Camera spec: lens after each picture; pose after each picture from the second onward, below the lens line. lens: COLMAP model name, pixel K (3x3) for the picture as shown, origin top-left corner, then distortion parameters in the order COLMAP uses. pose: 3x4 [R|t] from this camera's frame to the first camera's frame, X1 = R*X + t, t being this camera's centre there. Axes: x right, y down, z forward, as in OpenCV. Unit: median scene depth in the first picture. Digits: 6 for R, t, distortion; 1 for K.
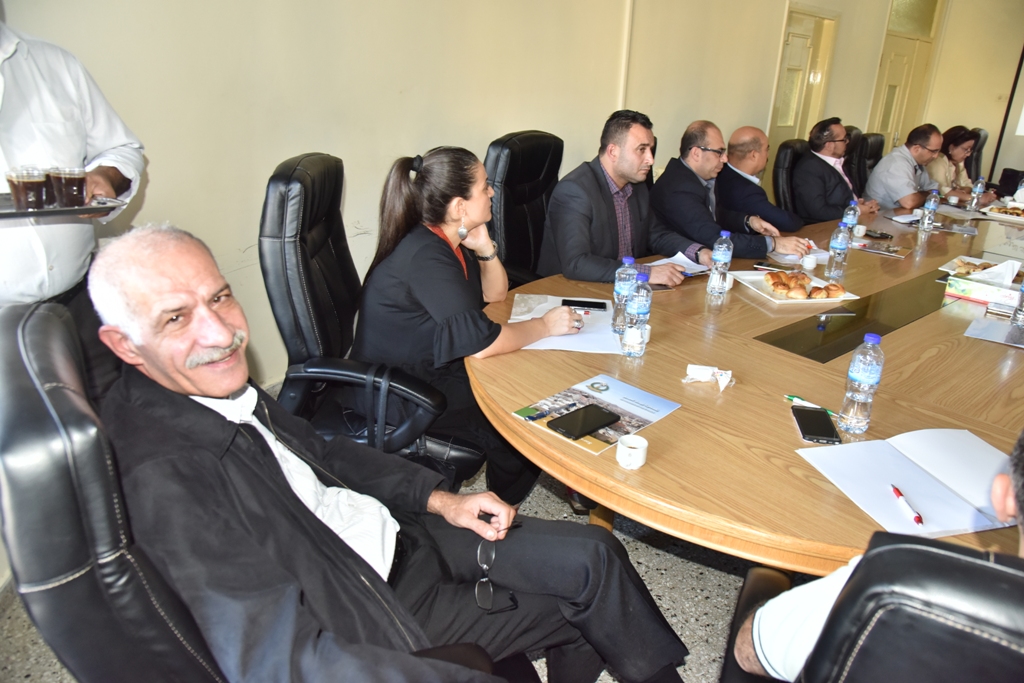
lens RADIAL K [[714.6, 0, 512.0], [0, 714.6, 341.5], [0, 0, 1]] dist [-0.071826, 0.009138]
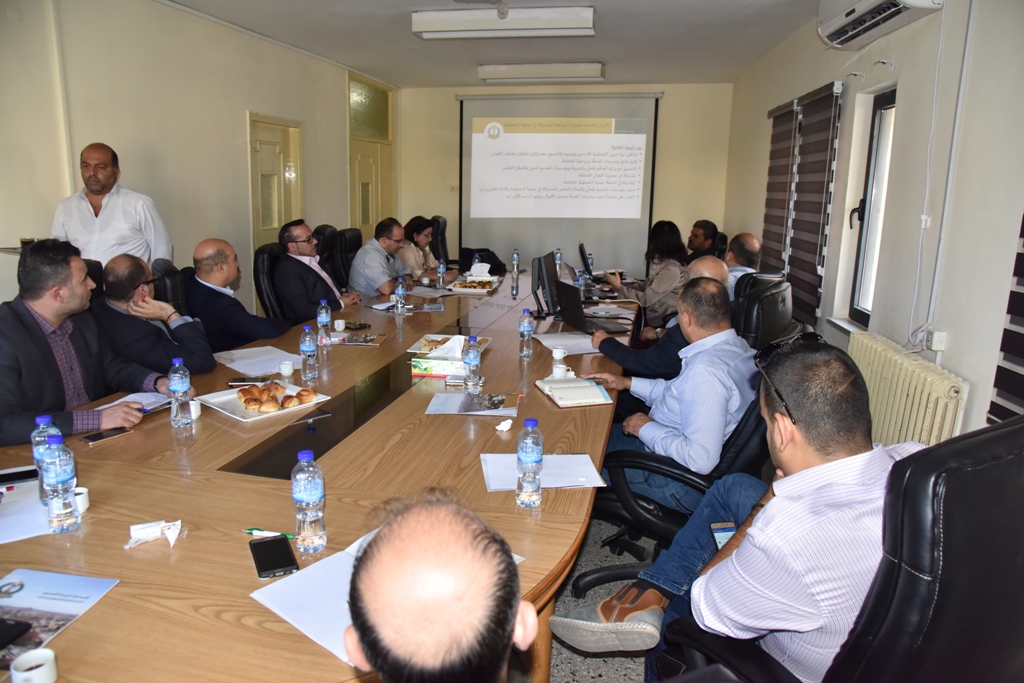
lens RADIAL K [[714.6, 0, 512.0], [0, 714.6, 341.5], [0, 0, 1]] dist [-0.071826, 0.009138]
pose [[0.796200, -0.157366, 0.584210, 0.104083], [0.232455, 0.971037, -0.055242, -0.021438], [-0.558597, 0.179786, 0.809720, -0.002694]]
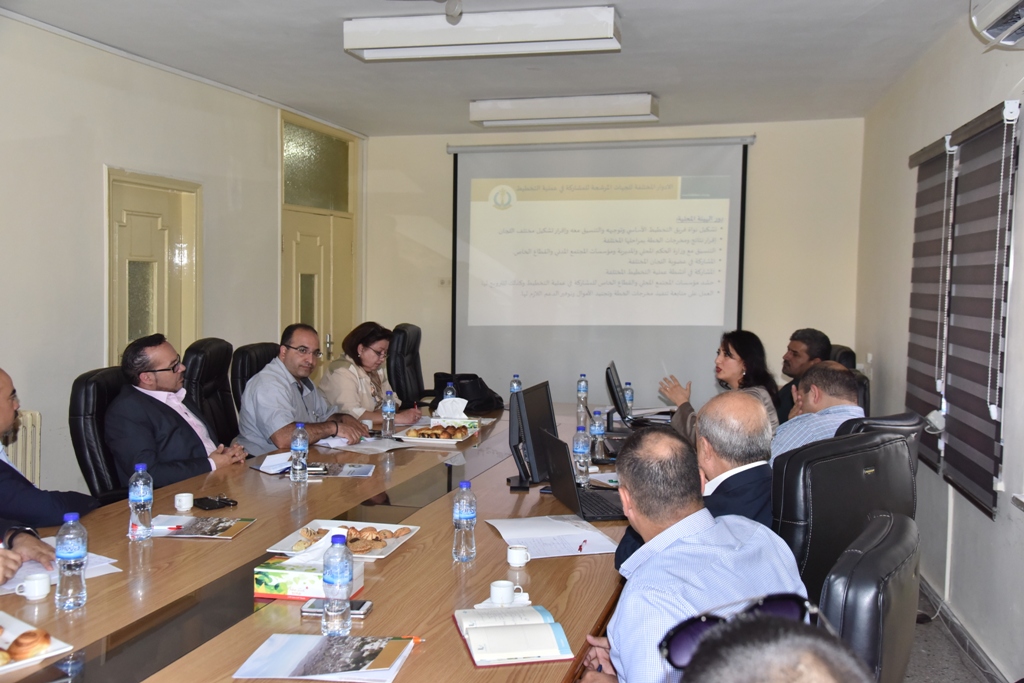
lens RADIAL K [[1051.3, 0, 512.0], [0, 1051.3, 341.5], [0, 0, 1]] dist [0.086408, 0.015044]
pose [[0.829915, -0.067791, 0.553756, 0.298665], [0.222512, 0.950445, -0.217125, -0.026768], [-0.511595, 0.303413, 0.803872, 0.019781]]
